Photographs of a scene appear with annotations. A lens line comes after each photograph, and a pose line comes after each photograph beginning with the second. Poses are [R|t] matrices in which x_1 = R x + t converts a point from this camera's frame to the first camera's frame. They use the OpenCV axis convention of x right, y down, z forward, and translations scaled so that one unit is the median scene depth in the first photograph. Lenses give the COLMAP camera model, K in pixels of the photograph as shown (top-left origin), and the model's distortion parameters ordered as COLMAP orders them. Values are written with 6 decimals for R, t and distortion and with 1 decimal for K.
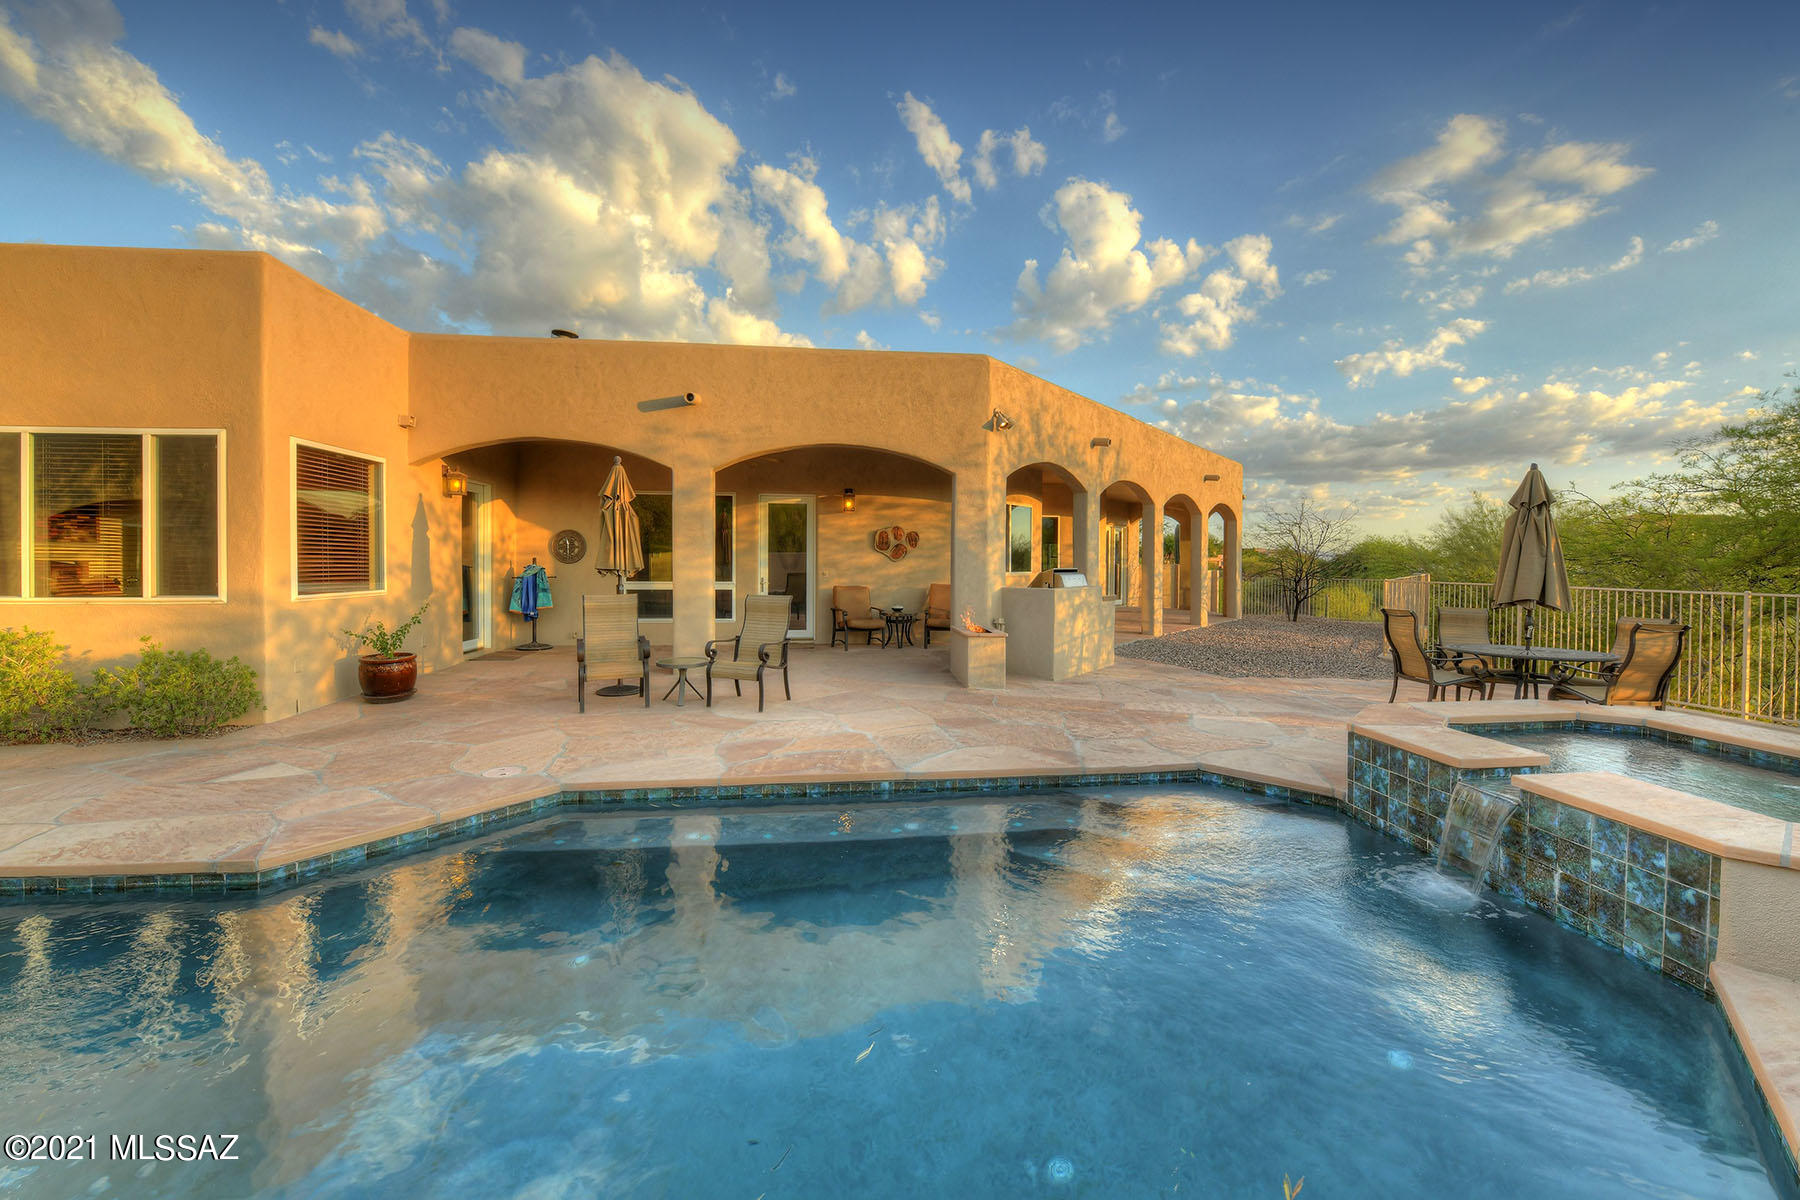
lens RADIAL K [[768.7, 0, 902.6], [0, 768.7, 558.2], [0, 0, 1]] dist [-0.002259, -0.000806]
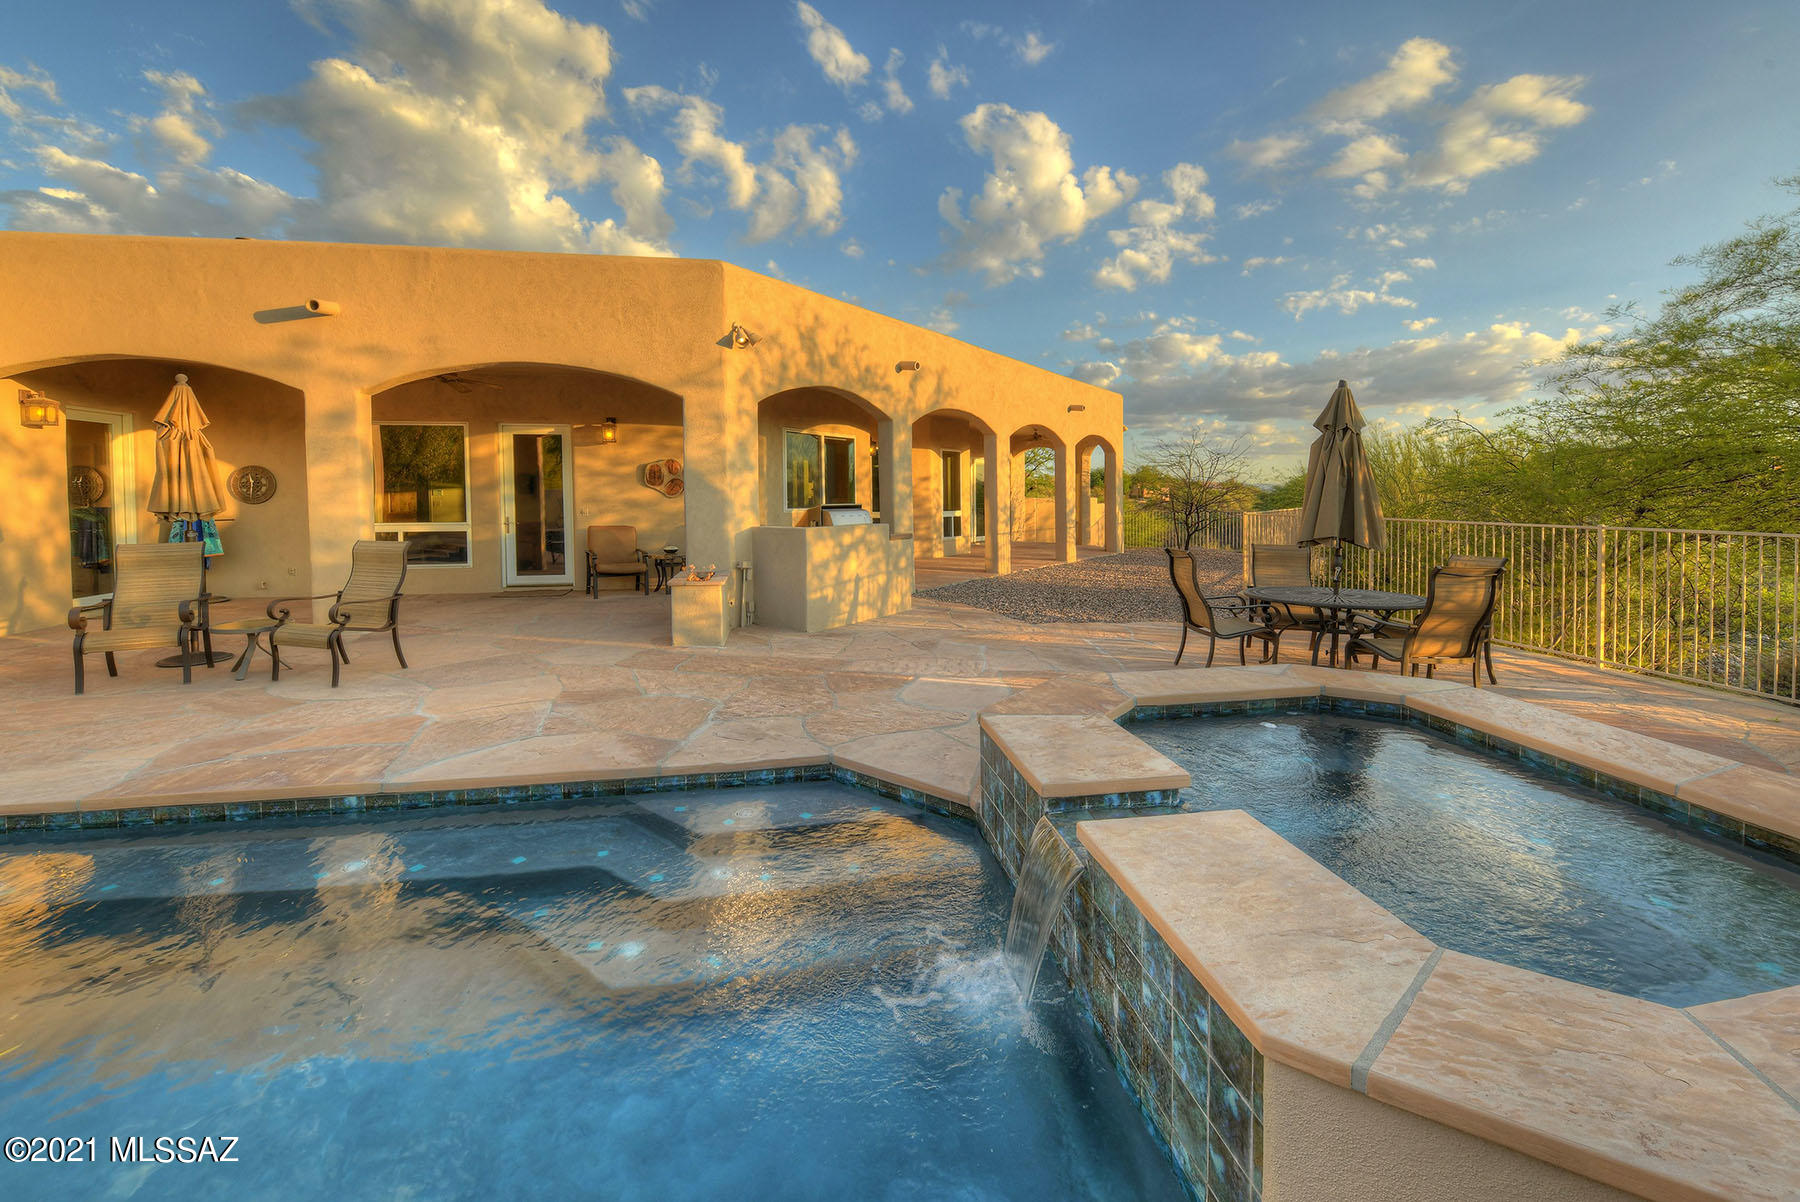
lens RADIAL K [[699.0, 0, 896.8], [0, 699.0, 564.3], [0, 0, 1]] dist [-0.009742, -0.000199]
pose [[0.999982, -0.004239, -0.004155, 0.259665], [0.004651, 0.994488, 0.104749, -0.002956], [0.003688, -0.104766, 0.994490, 0.173684]]
